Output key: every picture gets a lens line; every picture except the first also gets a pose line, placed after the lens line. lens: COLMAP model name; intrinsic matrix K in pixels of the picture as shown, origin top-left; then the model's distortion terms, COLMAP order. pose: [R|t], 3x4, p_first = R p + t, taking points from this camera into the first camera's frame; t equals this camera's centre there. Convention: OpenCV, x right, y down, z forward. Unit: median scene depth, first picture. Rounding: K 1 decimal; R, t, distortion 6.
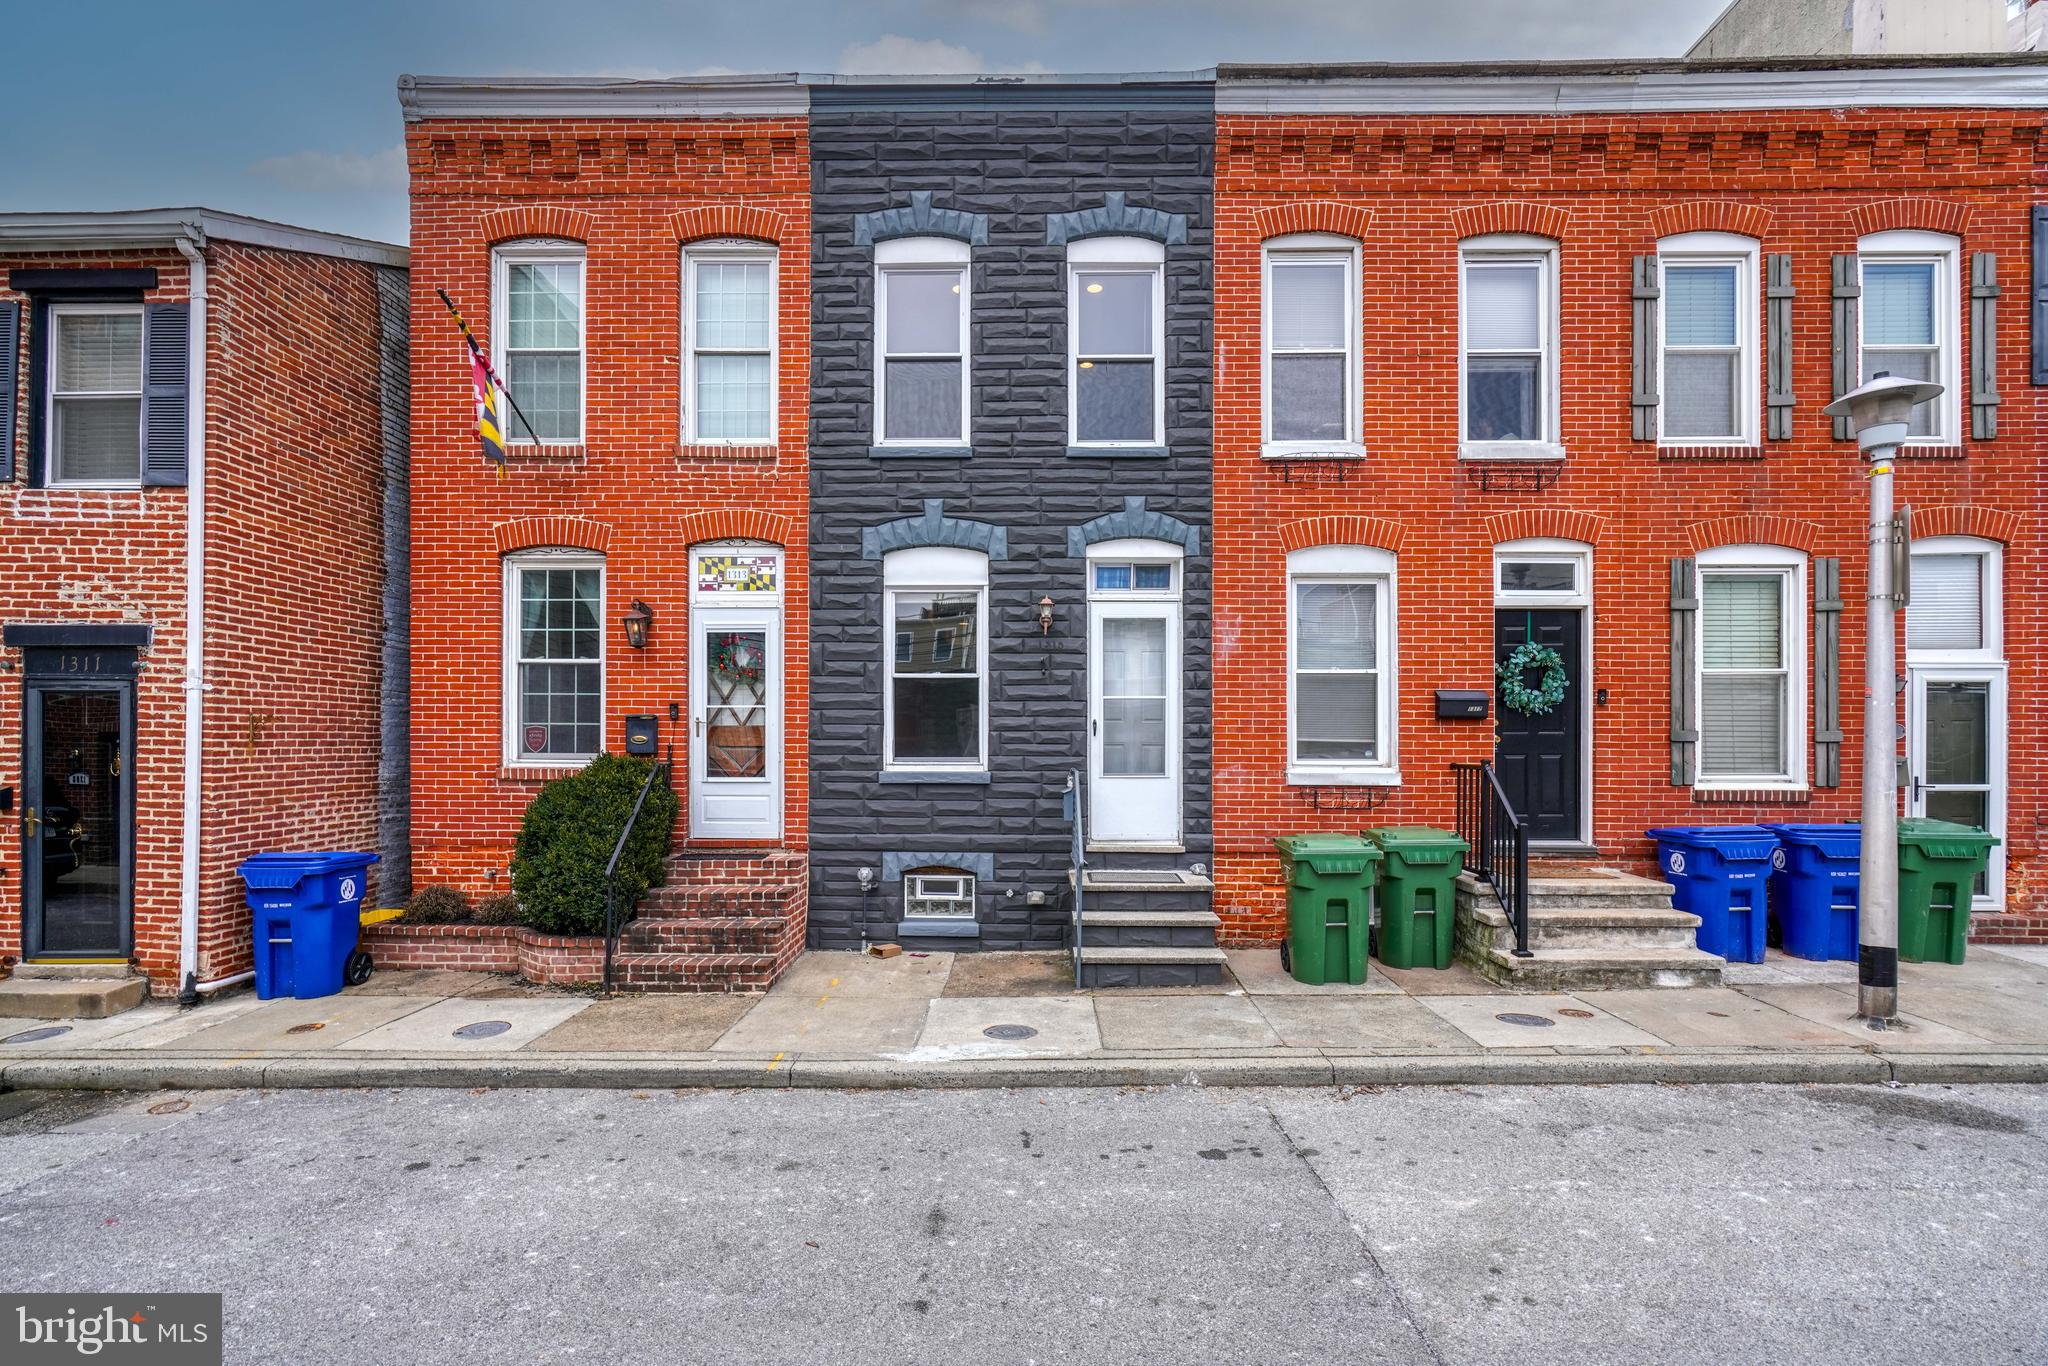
lens RADIAL K [[911.8, 0, 1014.5], [0, 911.8, 743.4], [0, 0, 1]] dist [-0.019616, 0.007164]
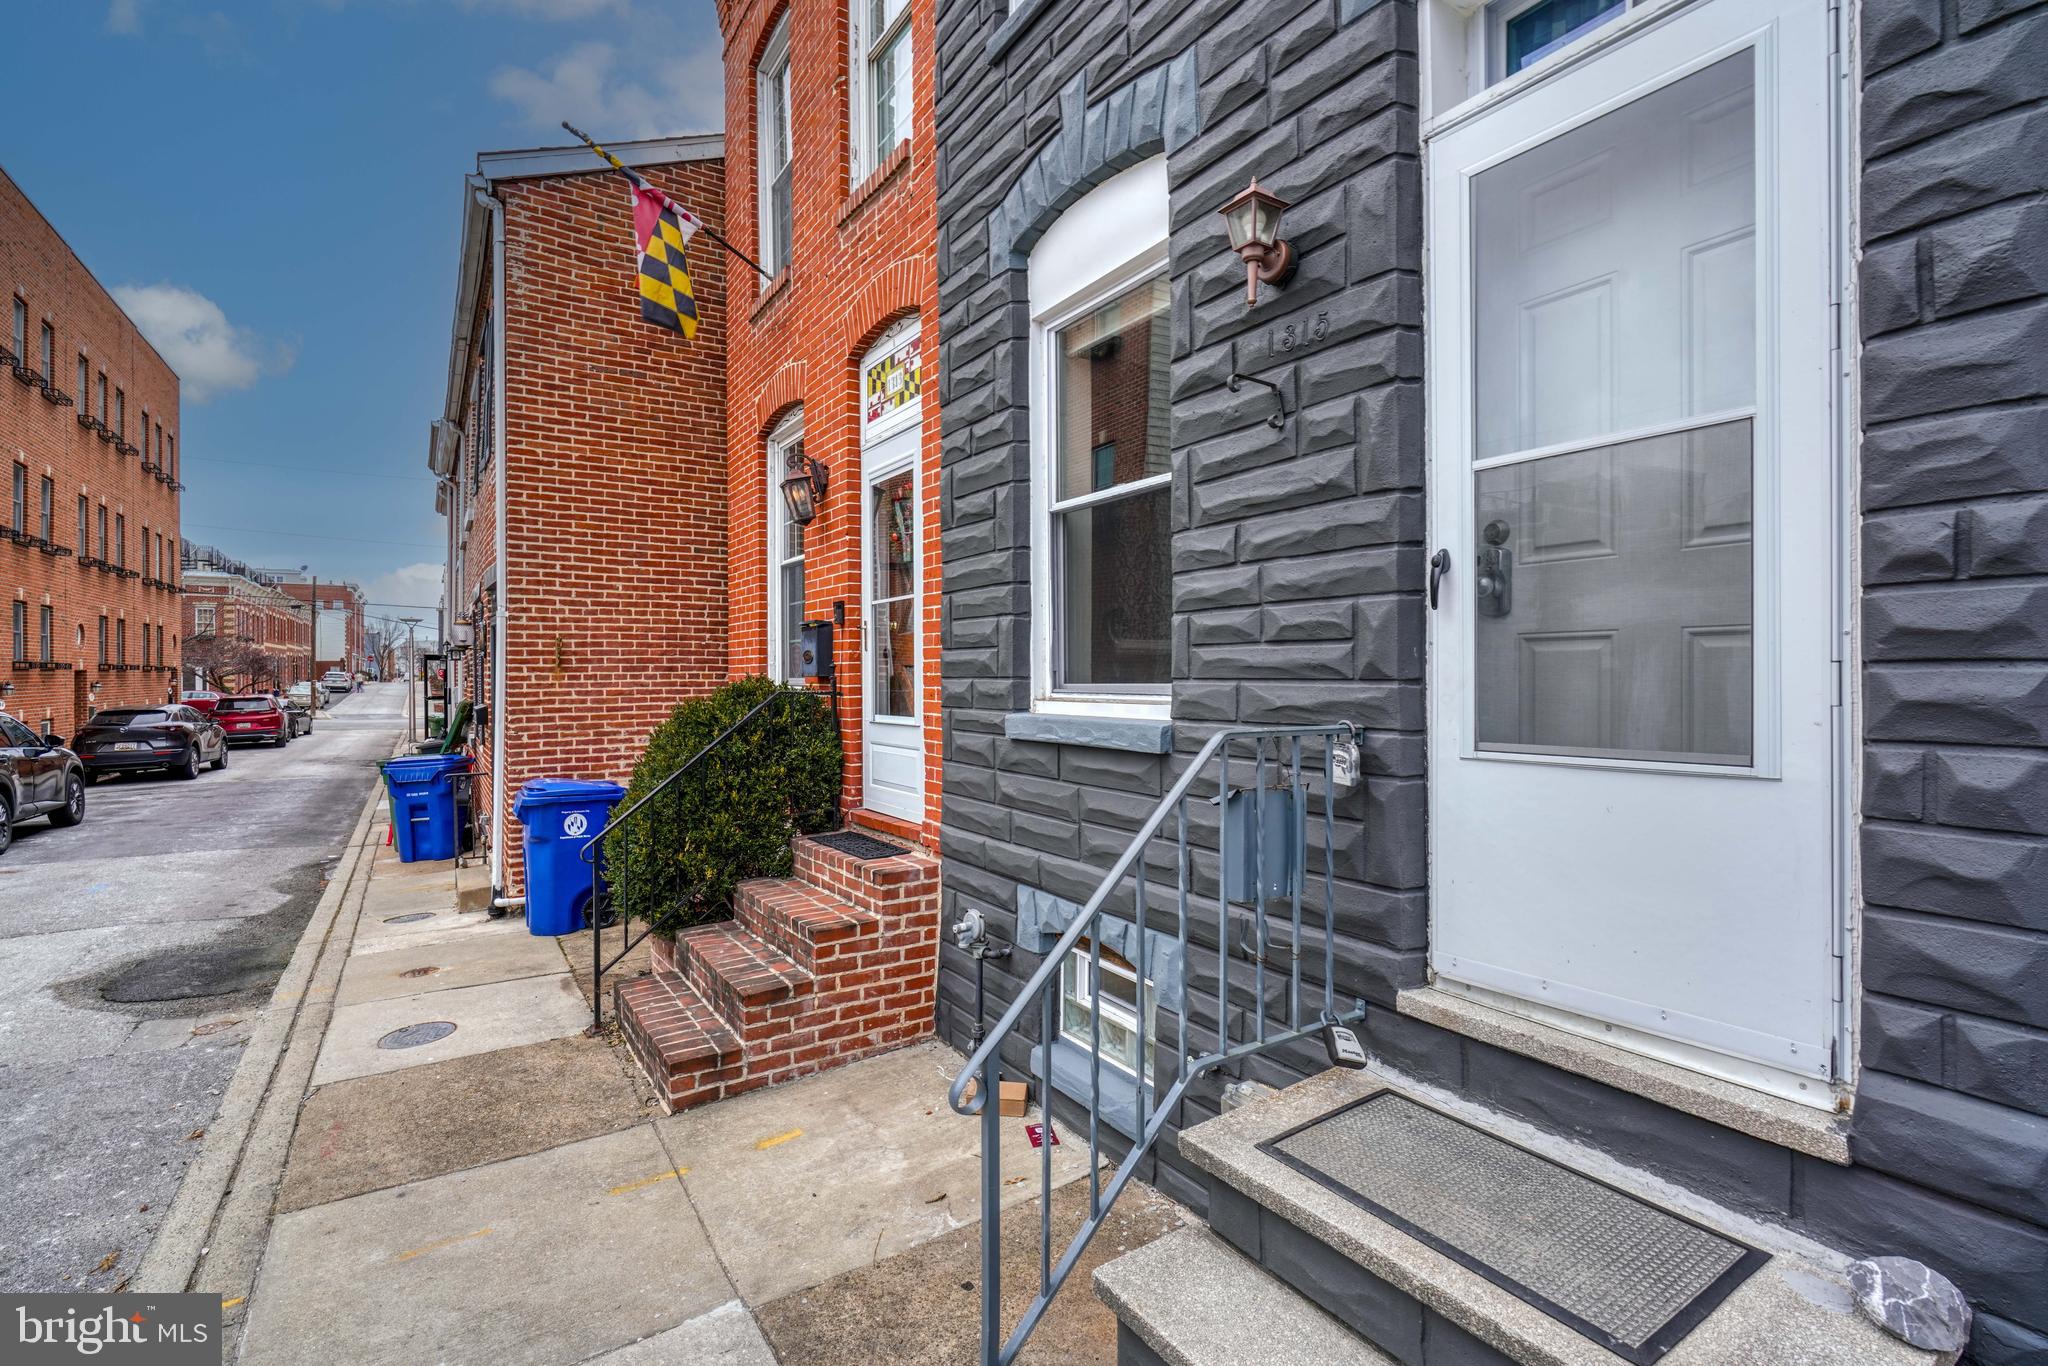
lens RADIAL K [[911.8, 0, 1025.3], [0, 911.8, 683.5], [0, 0, 1]] dist [-0.019616, 0.007164]
pose [[0.561022, 0.000608, -0.827801, 0.278974], [0.006789, 0.999963, 0.005335, 0.014277], [0.827773, -0.008614, 0.560996, 0.826155]]
